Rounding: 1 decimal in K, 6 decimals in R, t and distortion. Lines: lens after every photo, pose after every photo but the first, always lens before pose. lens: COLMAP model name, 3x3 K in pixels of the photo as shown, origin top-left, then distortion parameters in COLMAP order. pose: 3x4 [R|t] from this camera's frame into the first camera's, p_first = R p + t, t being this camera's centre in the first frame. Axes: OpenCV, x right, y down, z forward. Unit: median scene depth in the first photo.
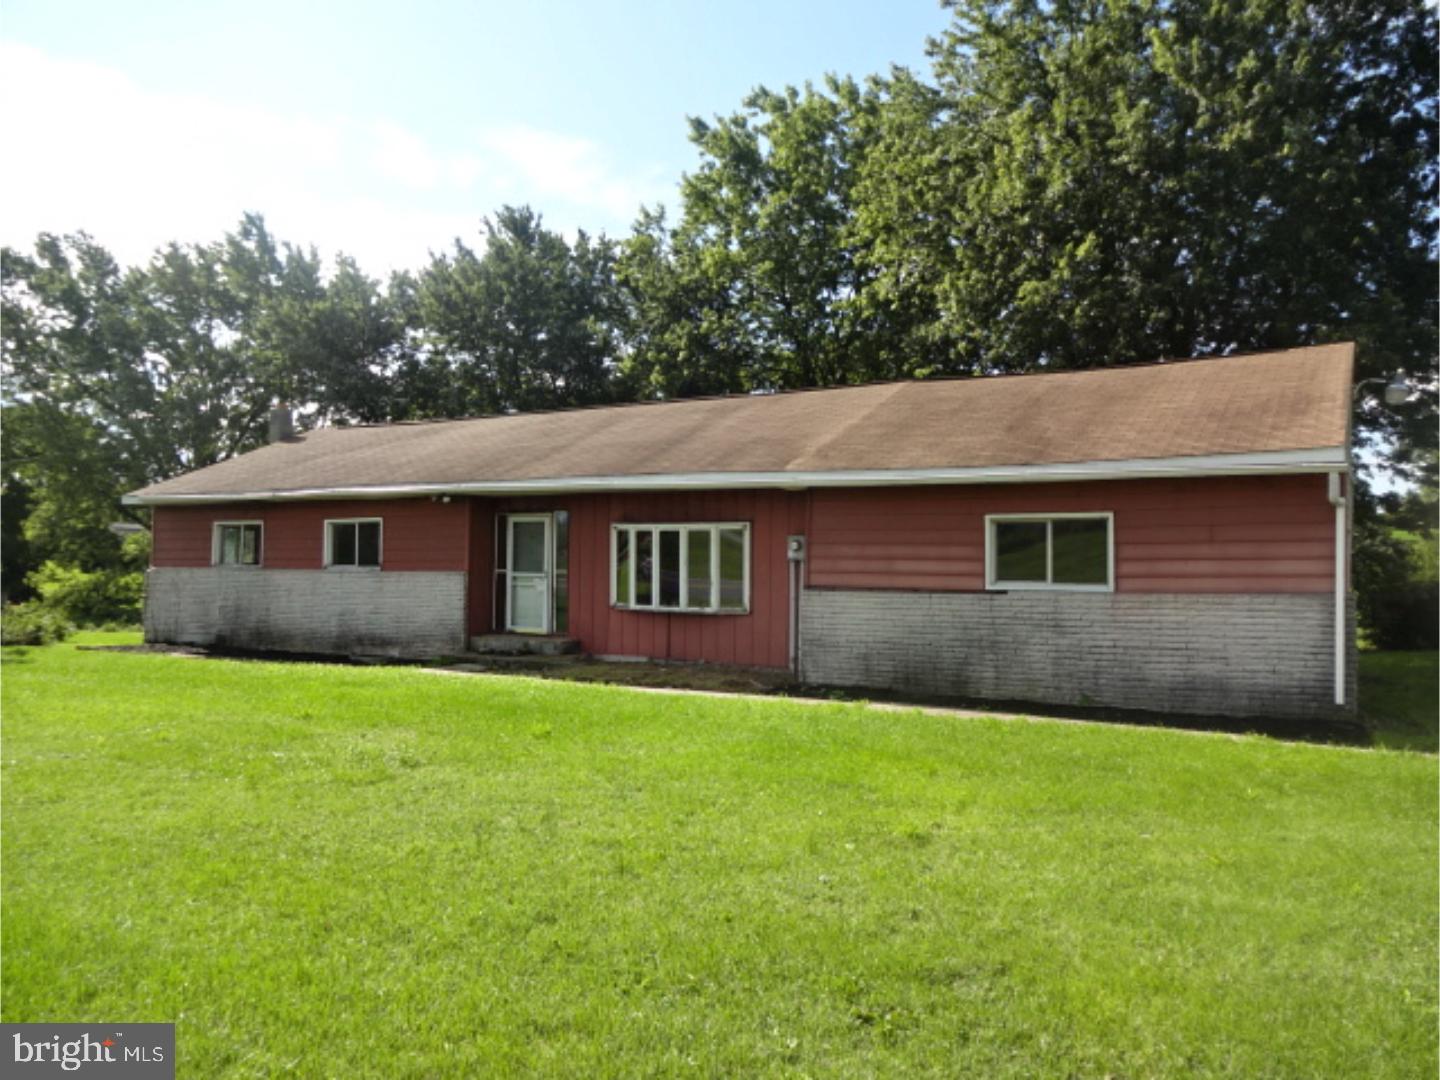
lens RADIAL K [[1037.7, 0, 719.4], [0, 1037.7, 543.3], [0, 0, 1]] dist [-0.035015, -0.003610]
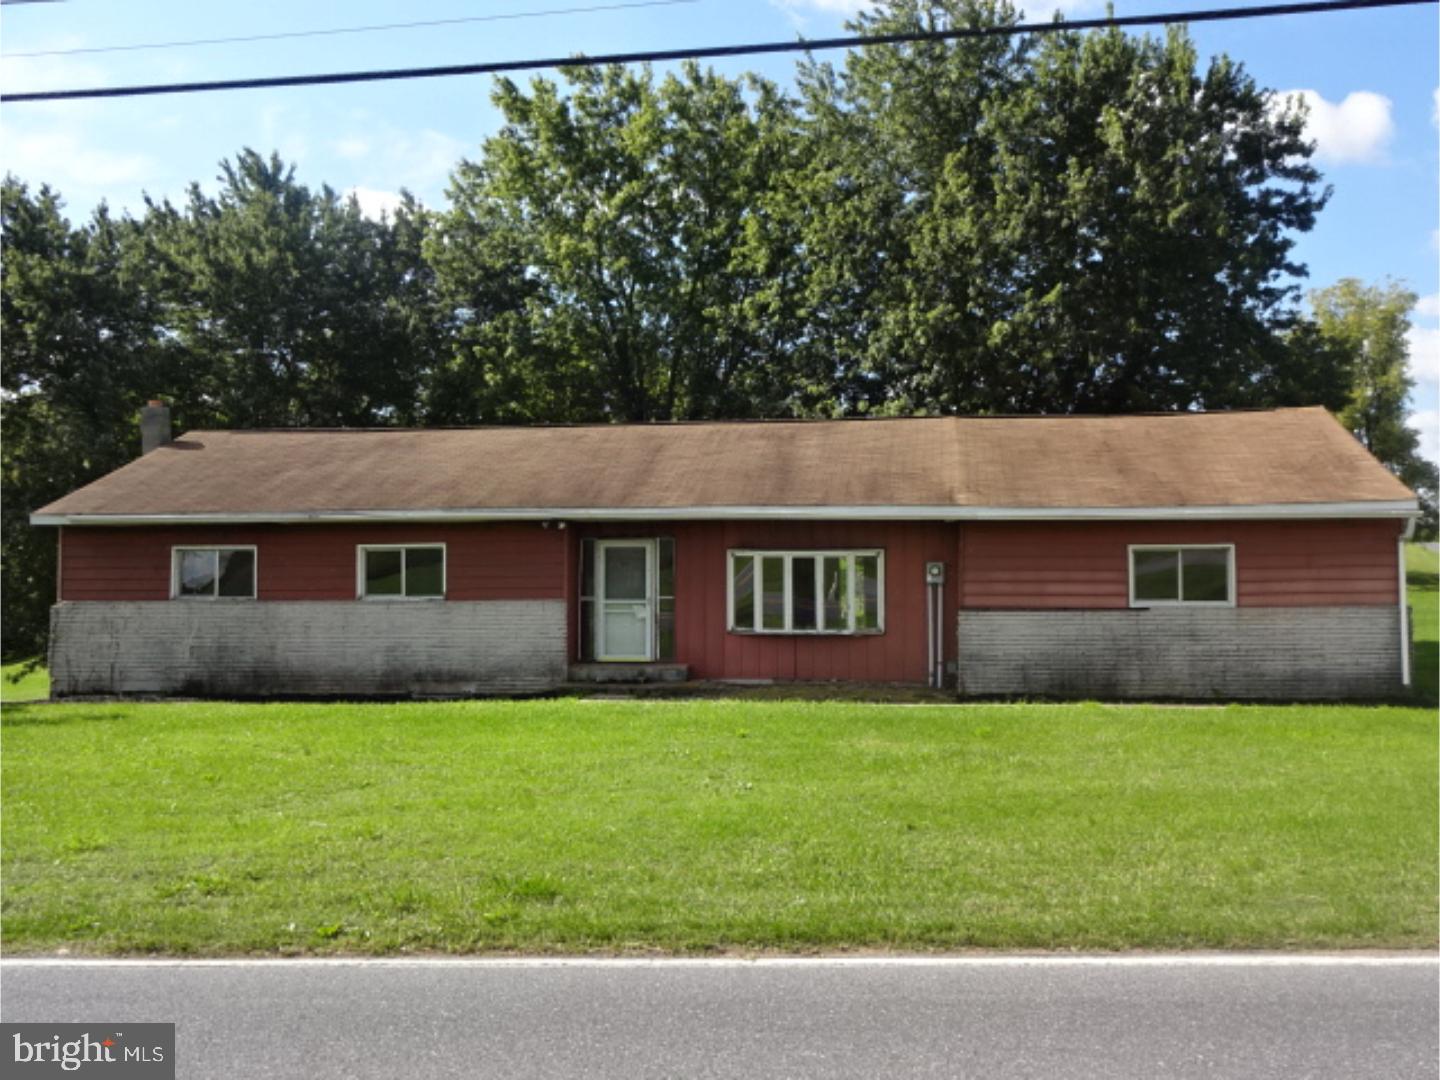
lens RADIAL K [[1250.4, 0, 721.8], [0, 1250.4, 543.6], [0, 0, 1]] dist [-0.011883, 0.022326]
pose [[0.927206, -0.002973, 0.374539, -0.556681], [0.005210, 0.999974, -0.004960, -0.018838], [-0.374515, 0.006550, 0.927198, -0.134921]]
